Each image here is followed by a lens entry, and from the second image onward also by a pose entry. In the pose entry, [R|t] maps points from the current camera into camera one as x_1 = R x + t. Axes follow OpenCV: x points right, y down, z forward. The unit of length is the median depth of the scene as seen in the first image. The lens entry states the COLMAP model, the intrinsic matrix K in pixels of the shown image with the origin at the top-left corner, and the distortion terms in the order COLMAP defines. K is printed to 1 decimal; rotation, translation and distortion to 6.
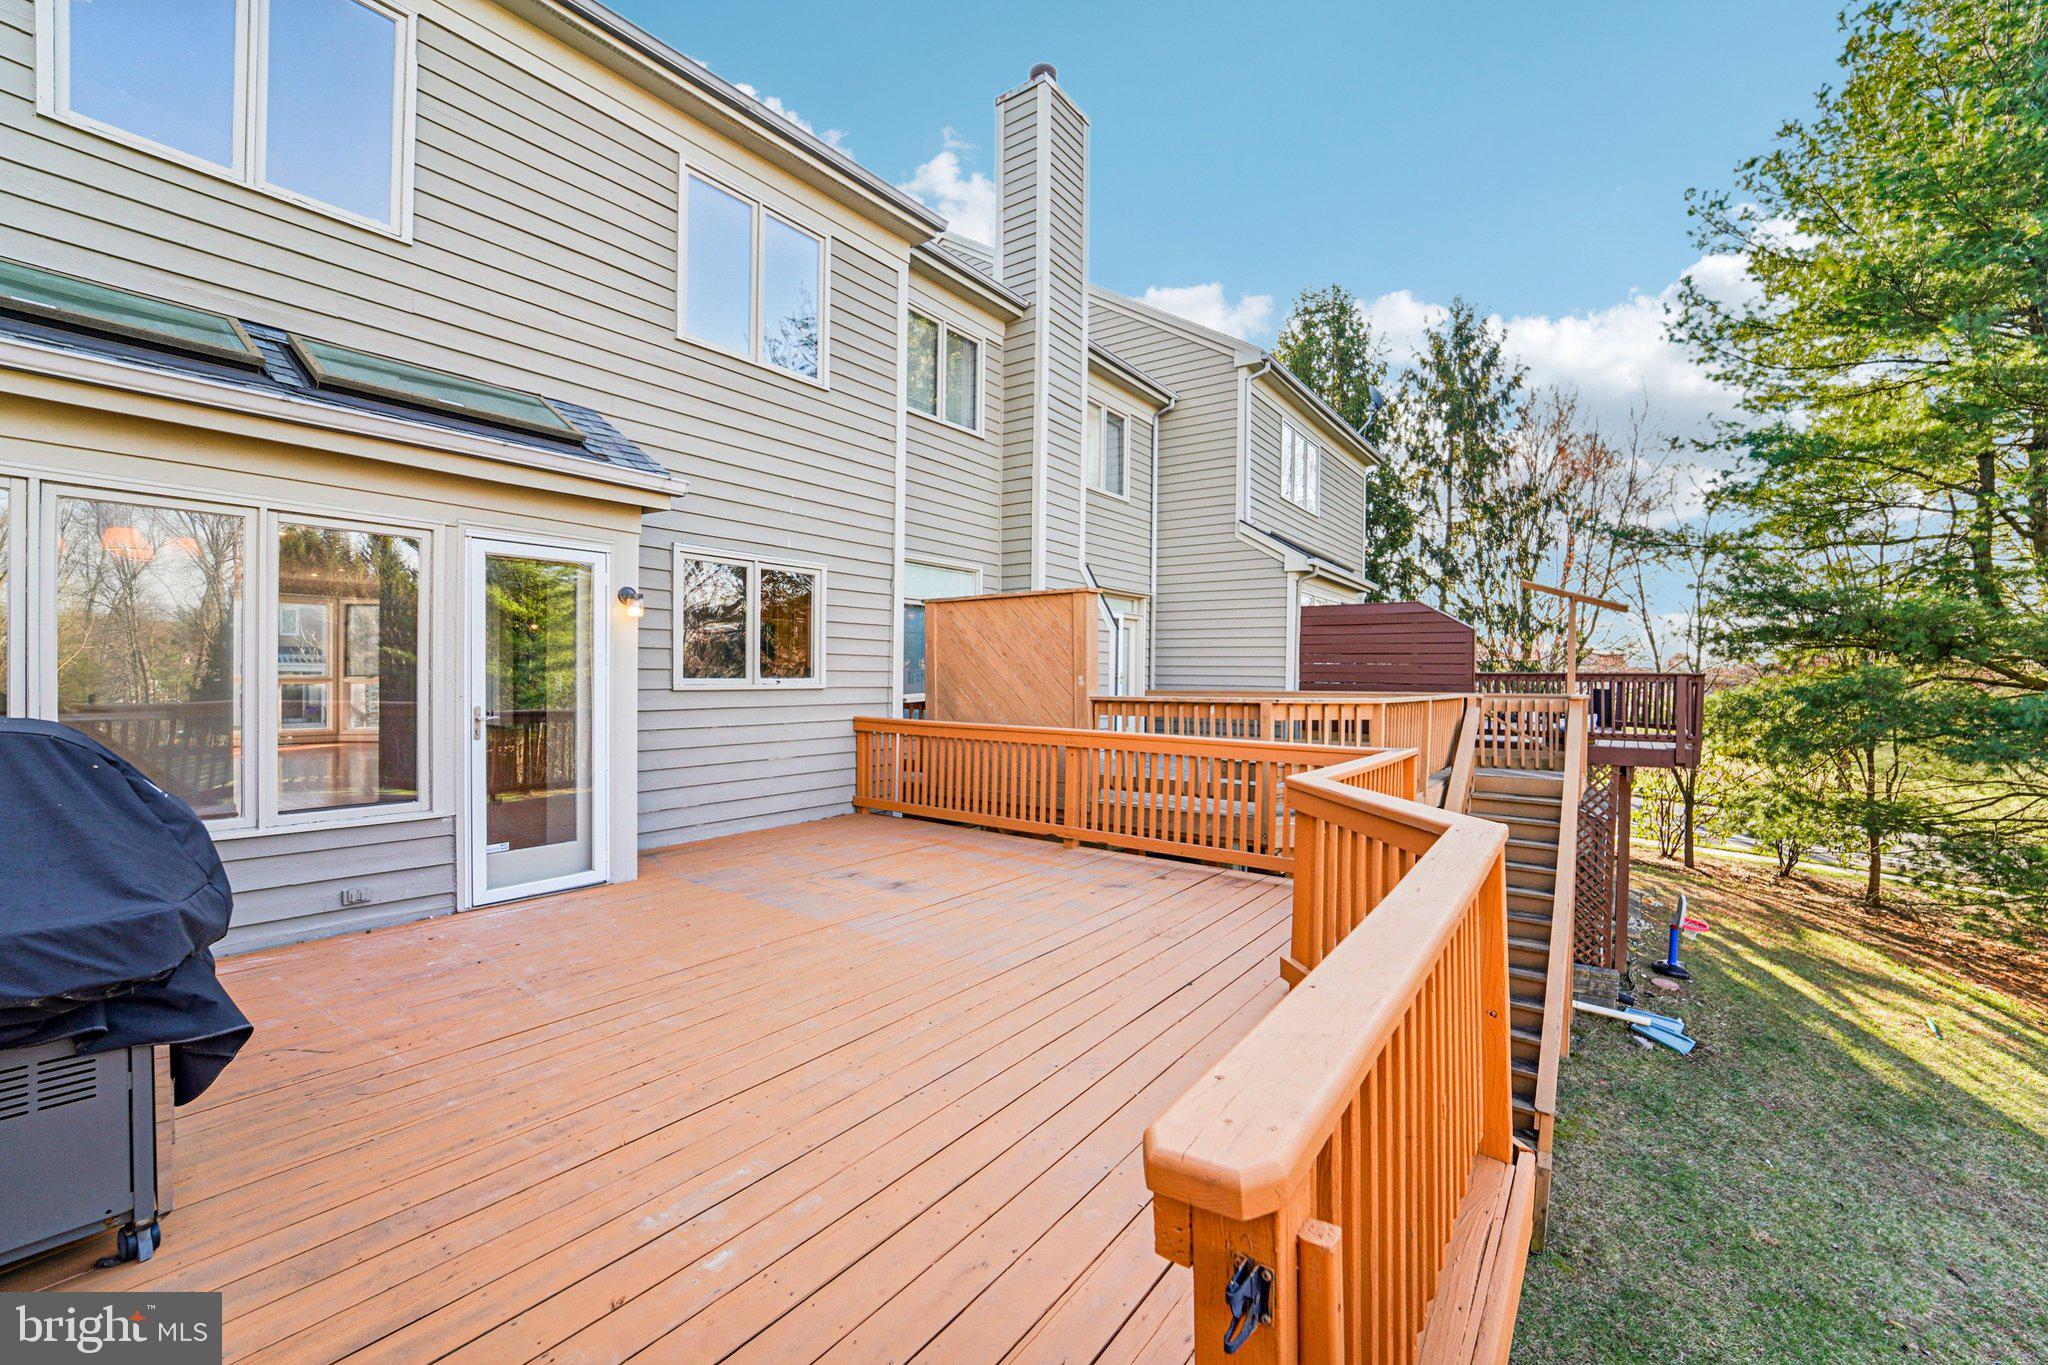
lens RADIAL K [[832.9, 0, 1026.4], [0, 832.9, 679.2], [0, 0, 1]] dist [-0.016900, -0.000178]
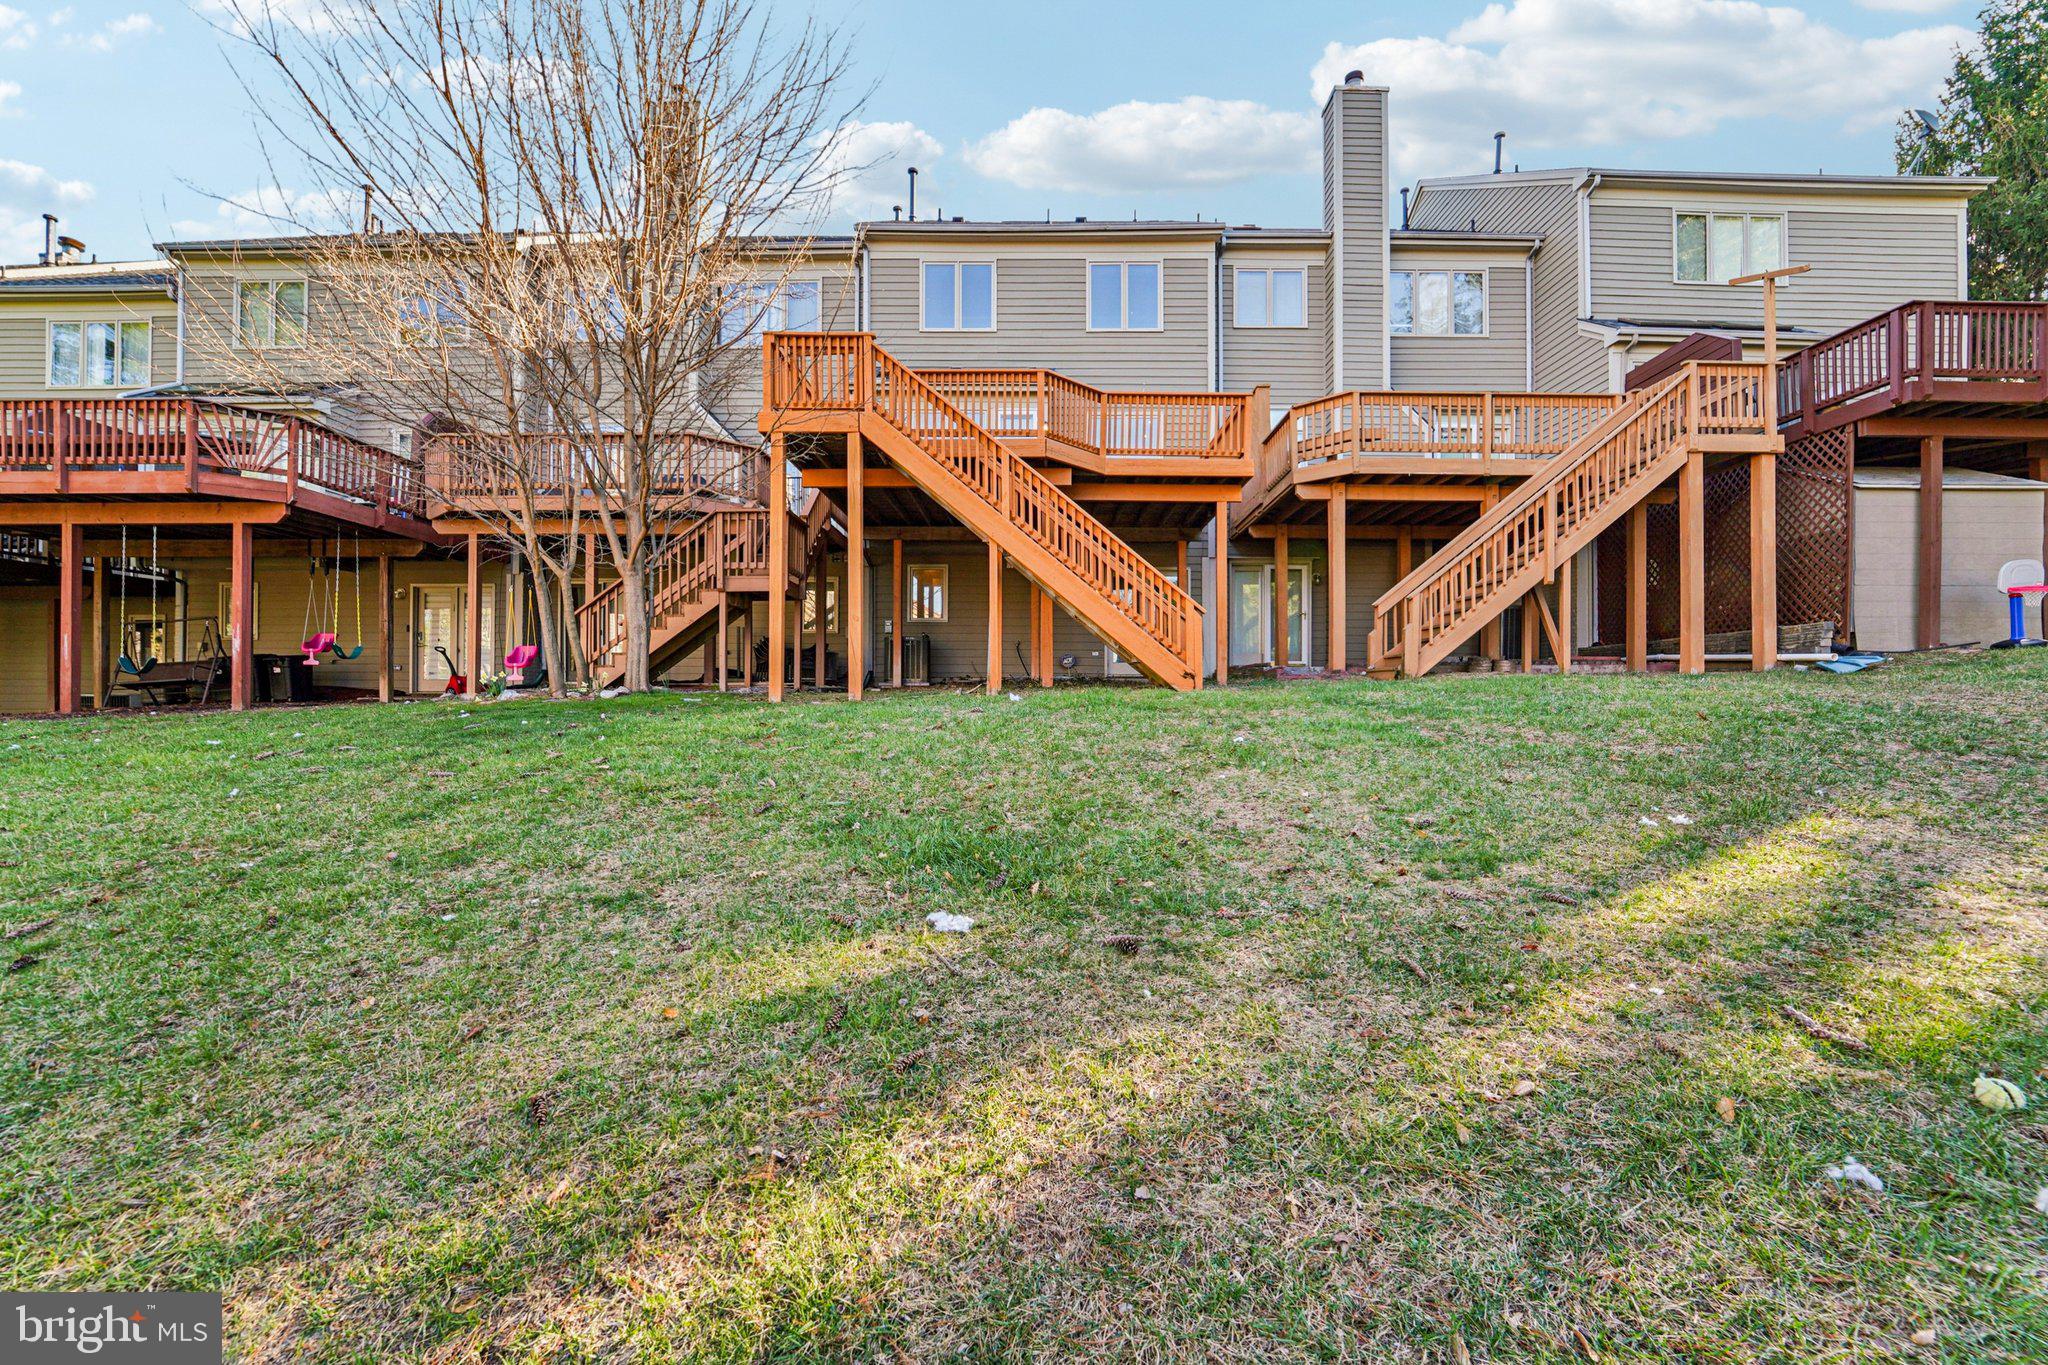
lens RADIAL K [[832.9, 0, 1026.4], [0, 832.9, 679.2], [0, 0, 1]] dist [-0.016900, -0.000178]
pose [[0.585961, -0.024517, -0.809968, 1.185954], [-0.001458, 0.999509, -0.031309, 0.572648], [0.810338, 0.019527, 0.585638, -0.475913]]
